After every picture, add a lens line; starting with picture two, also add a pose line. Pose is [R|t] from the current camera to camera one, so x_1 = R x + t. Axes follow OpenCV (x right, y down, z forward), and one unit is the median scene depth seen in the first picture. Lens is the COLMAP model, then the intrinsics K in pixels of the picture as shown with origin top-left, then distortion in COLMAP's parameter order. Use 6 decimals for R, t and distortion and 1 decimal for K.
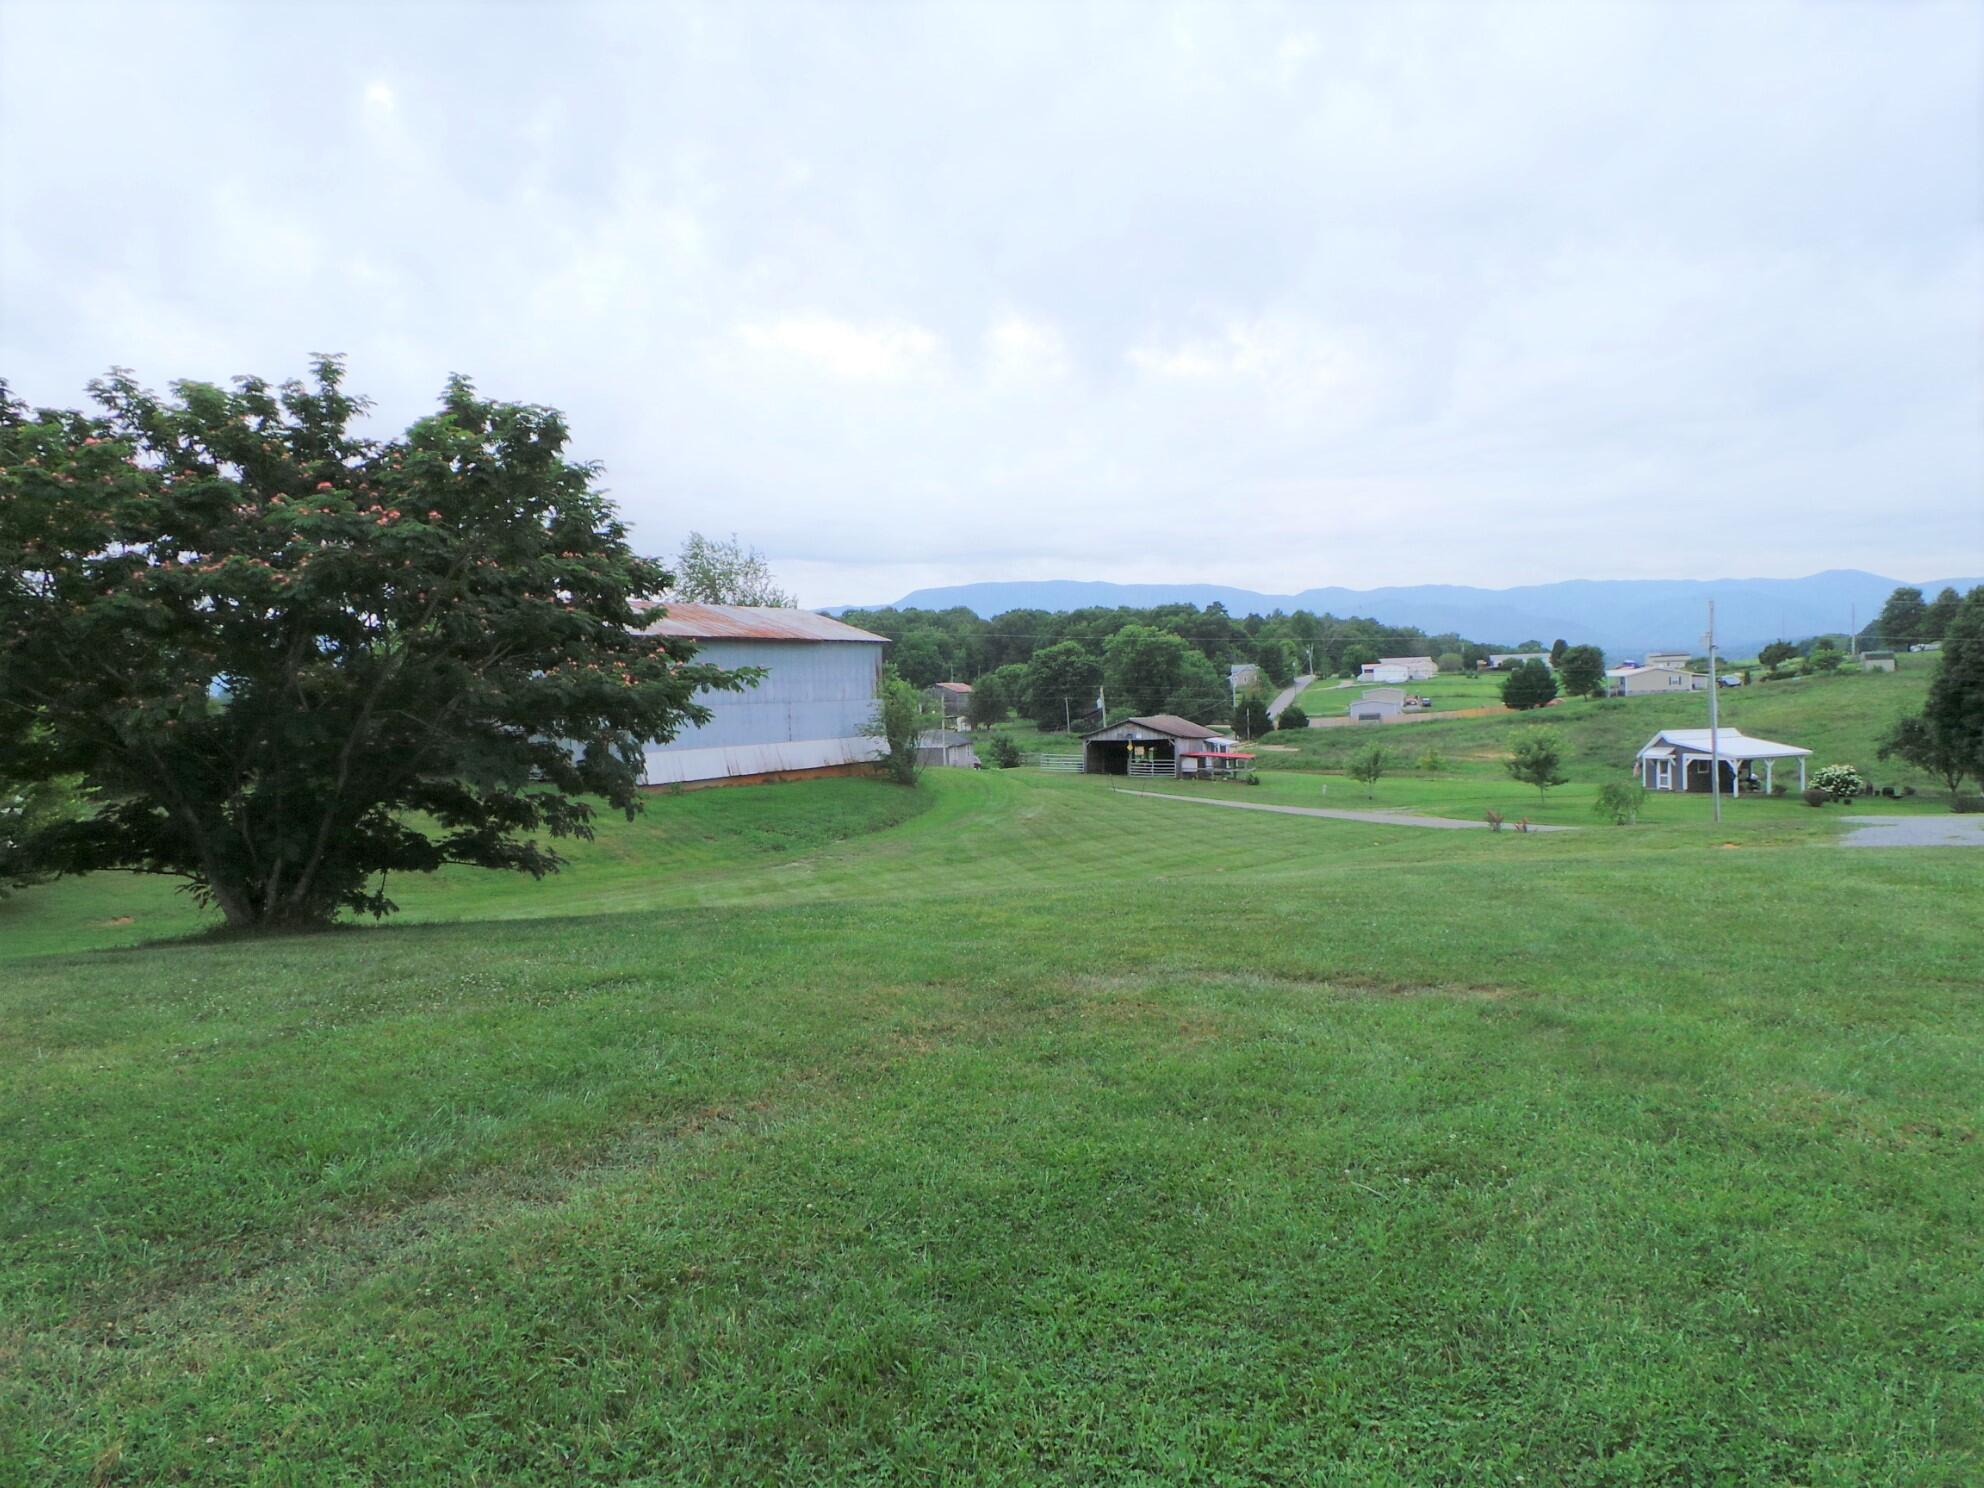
lens RADIAL K [[1372.9, 0, 952.3], [0, 1372.9, 741.8], [0, 0, 1]] dist [0.006738, -0.000812]
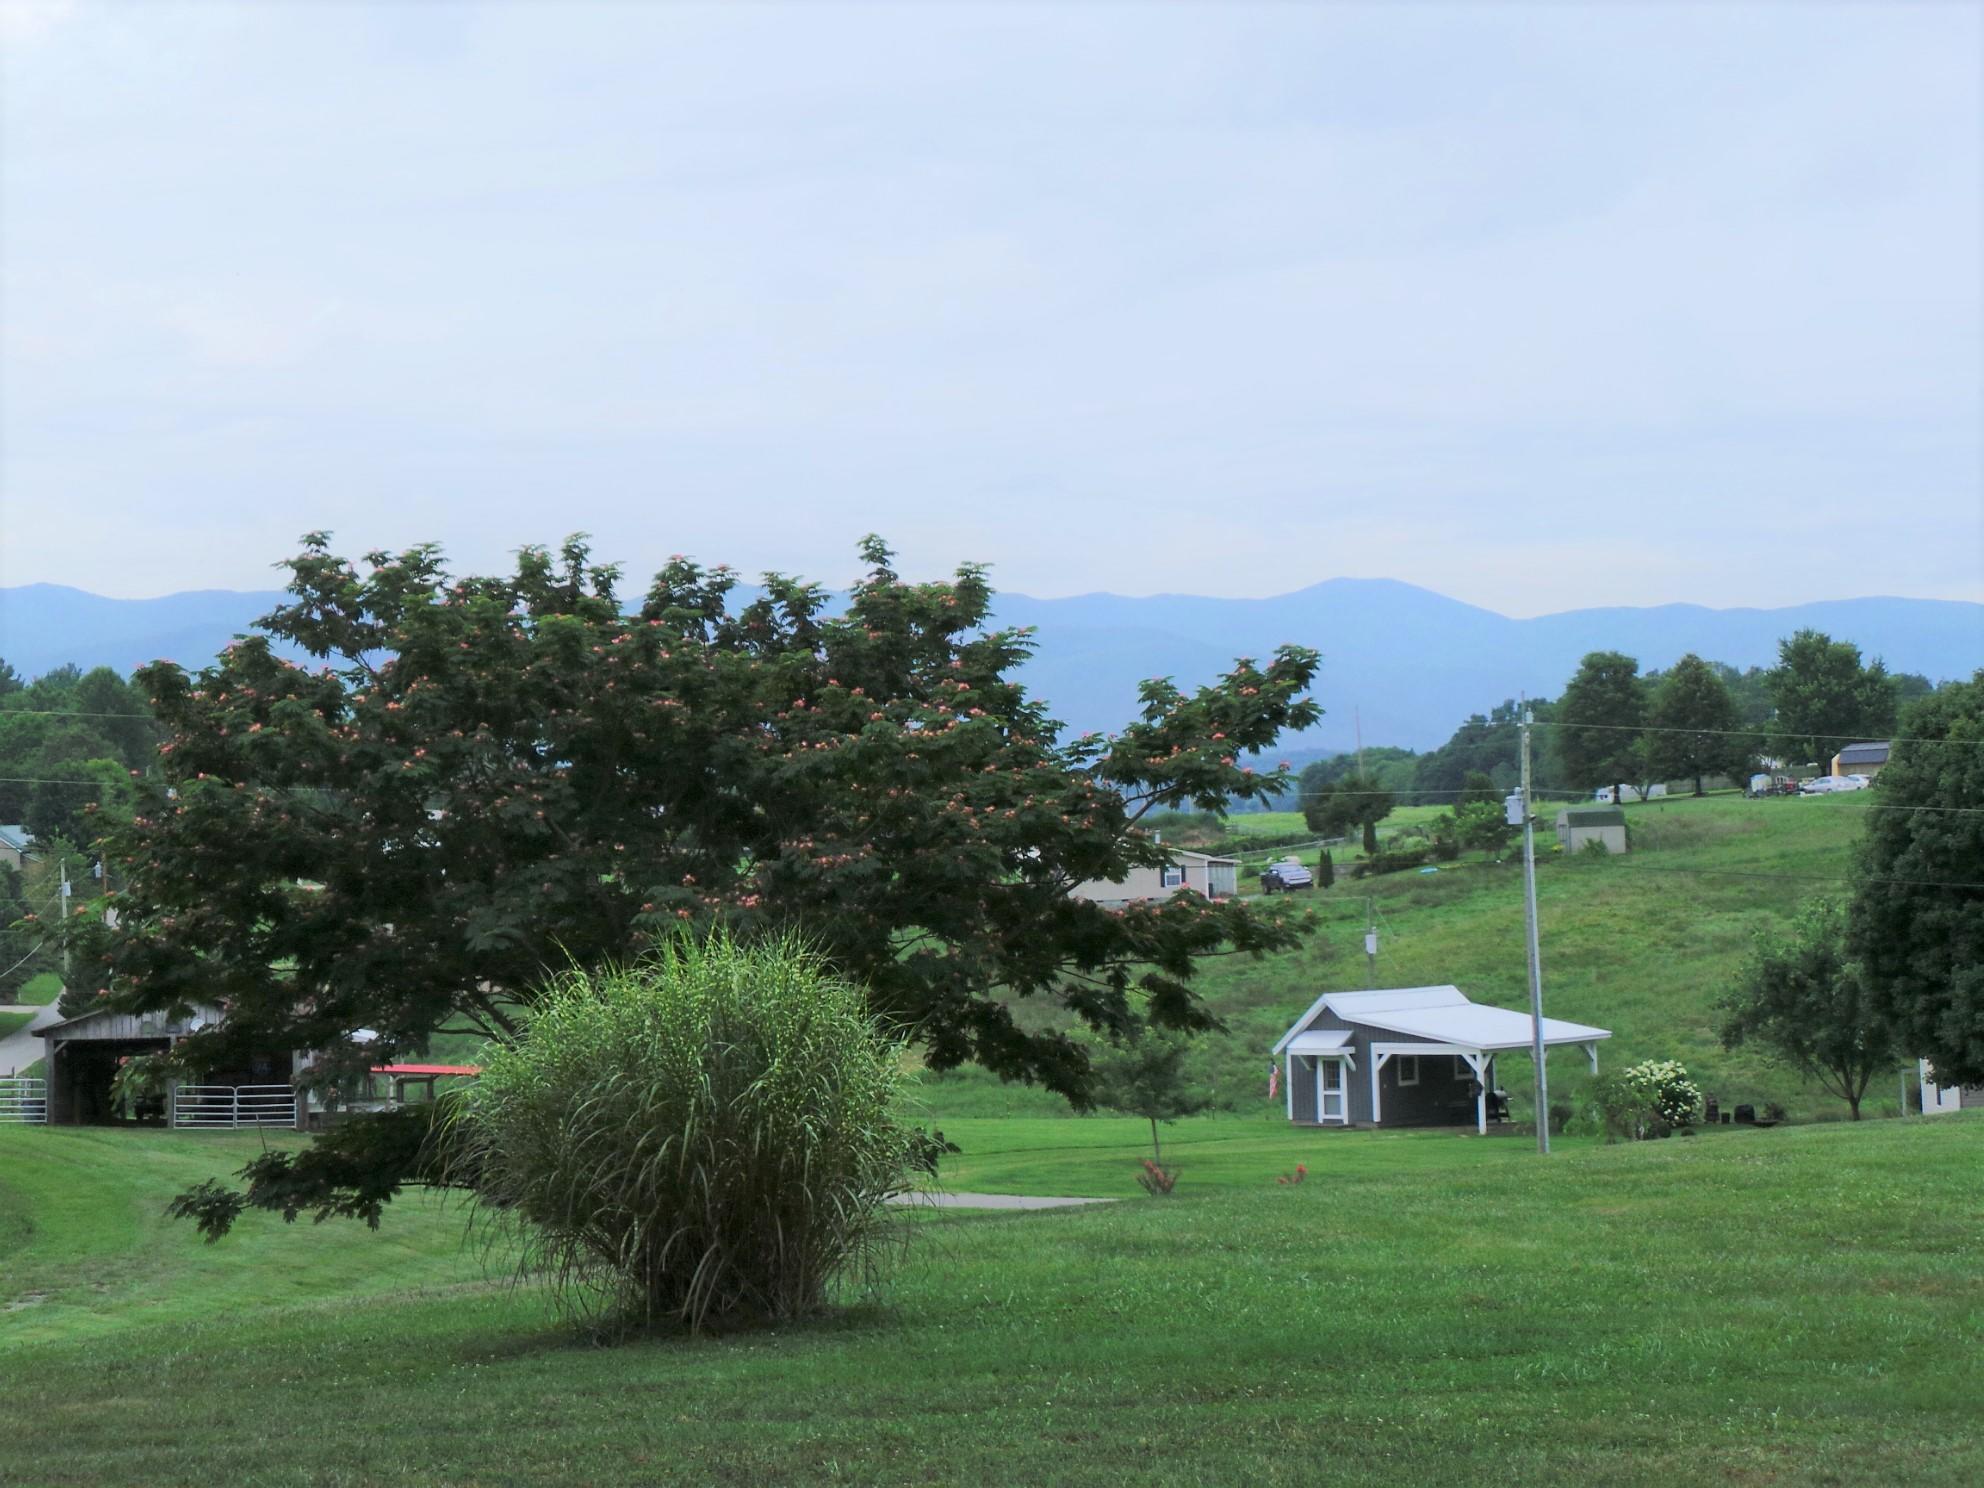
lens RADIAL K [[4369.5, 0, 954.6], [0, 4369.5, 843.2], [0, 0, 1]] dist [0.075755, 0.000000]
pose [[0.885965, 0.001764, 0.463749, -0.135770], [0.021361, 0.998776, -0.044609, 0.002224], [-0.463260, 0.049429, 0.884843, -0.112180]]
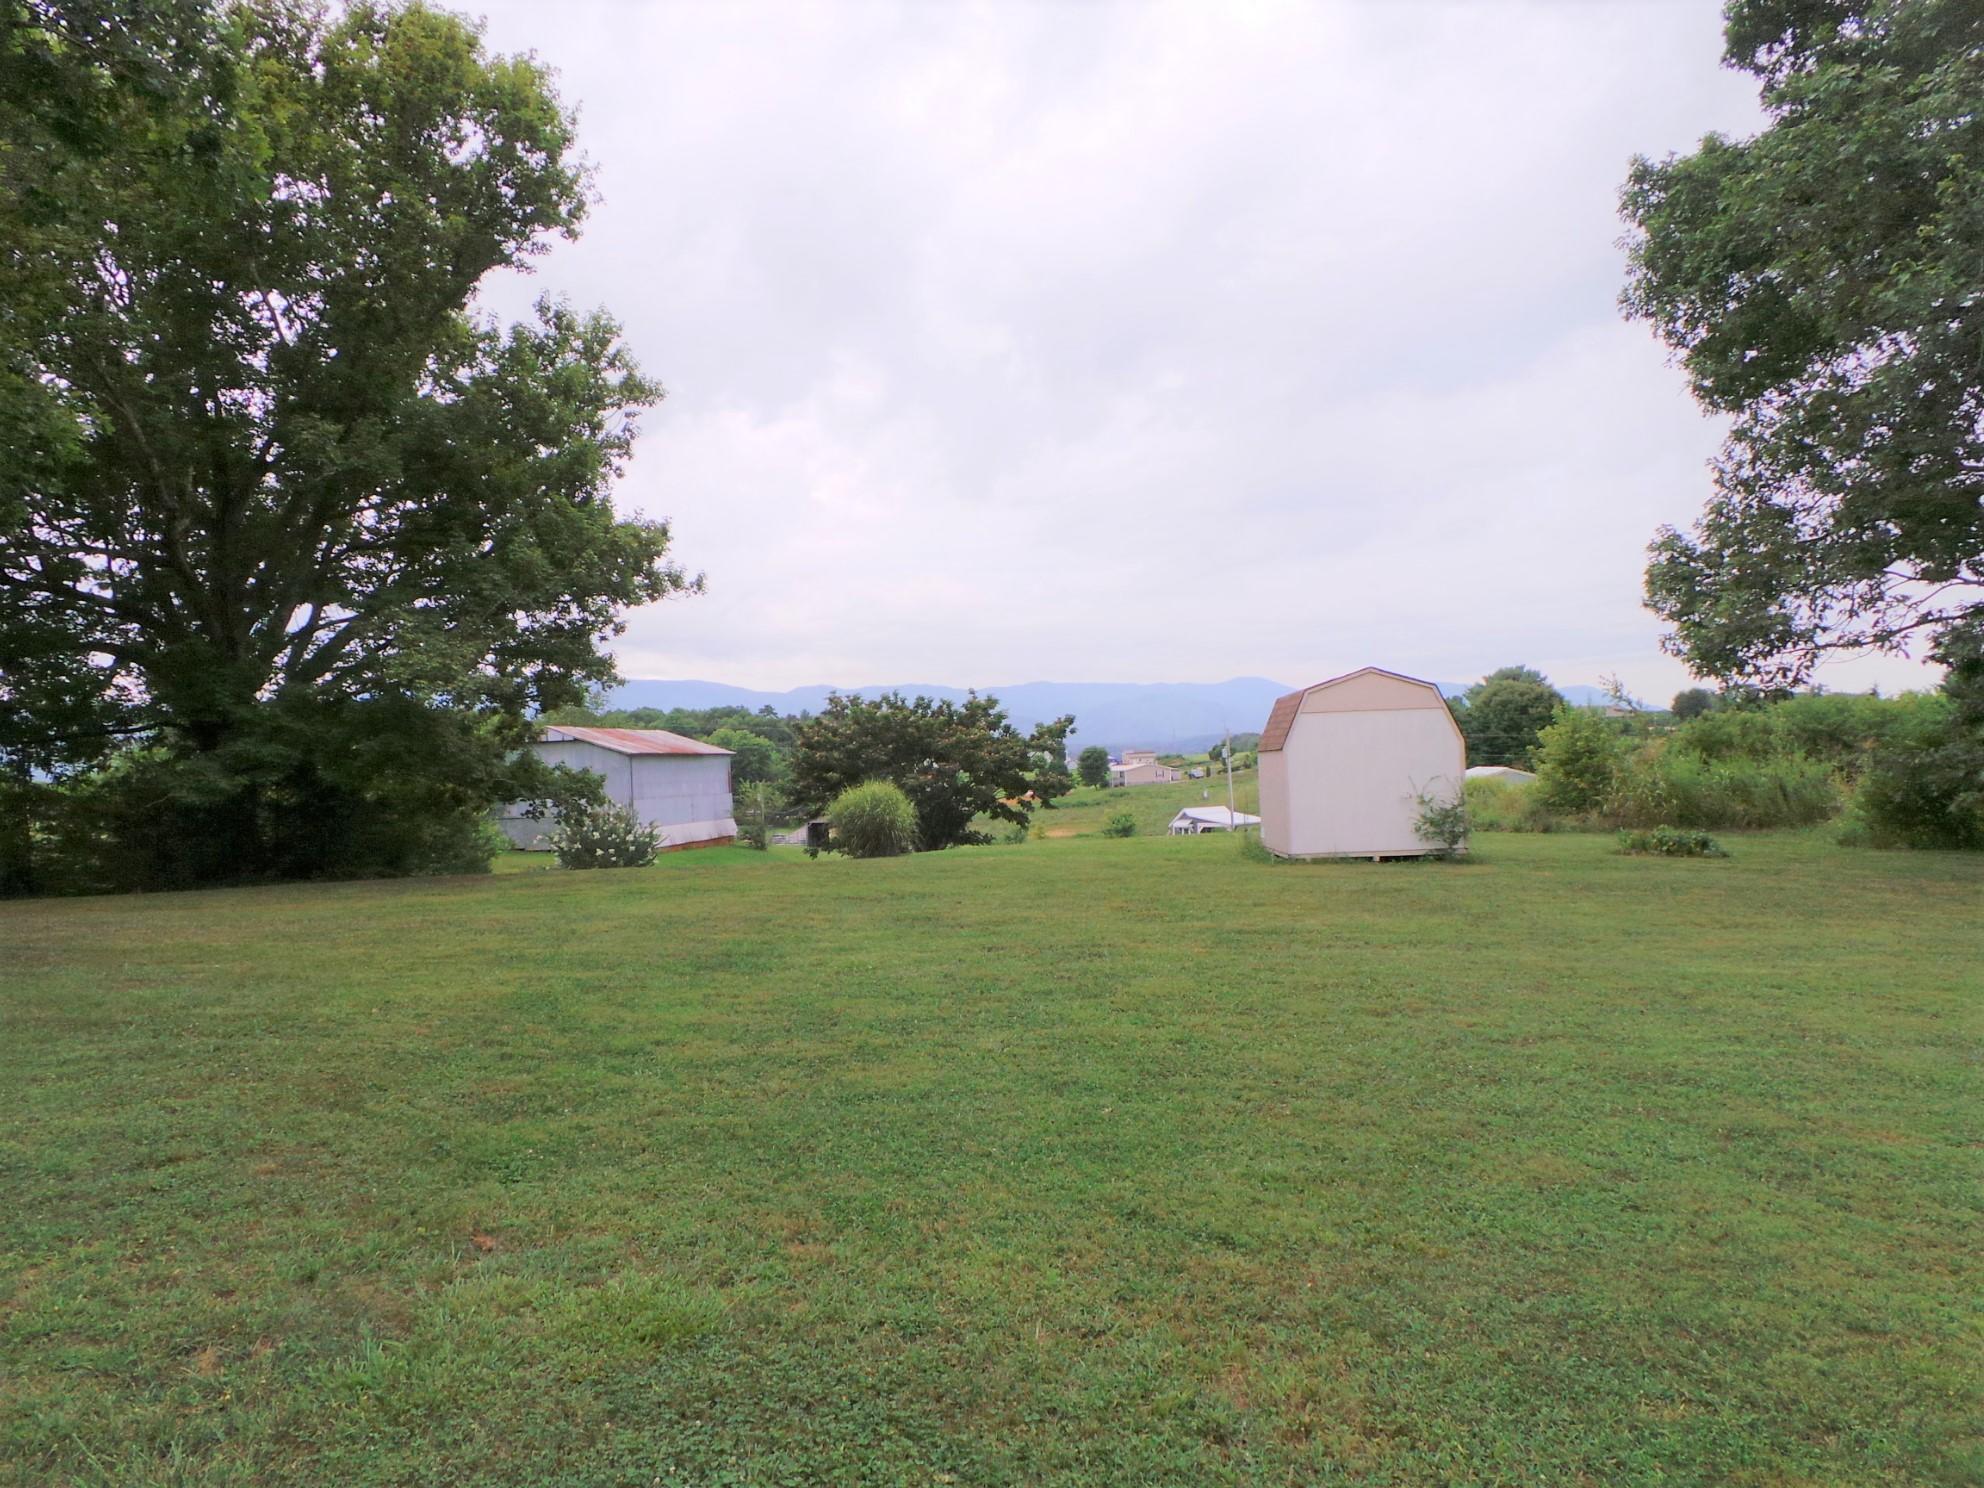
lens RADIAL K [[1372.9, 0, 998.1], [0, 1372.9, 725.0], [0, 0, 1]] dist [0.006738, -0.000812]
pose [[0.921548, 0.006292, 0.388214, -0.141157], [0.025308, 0.996769, -0.076232, 0.006113], [-0.387440, 0.080077, 0.918411, -0.178342]]
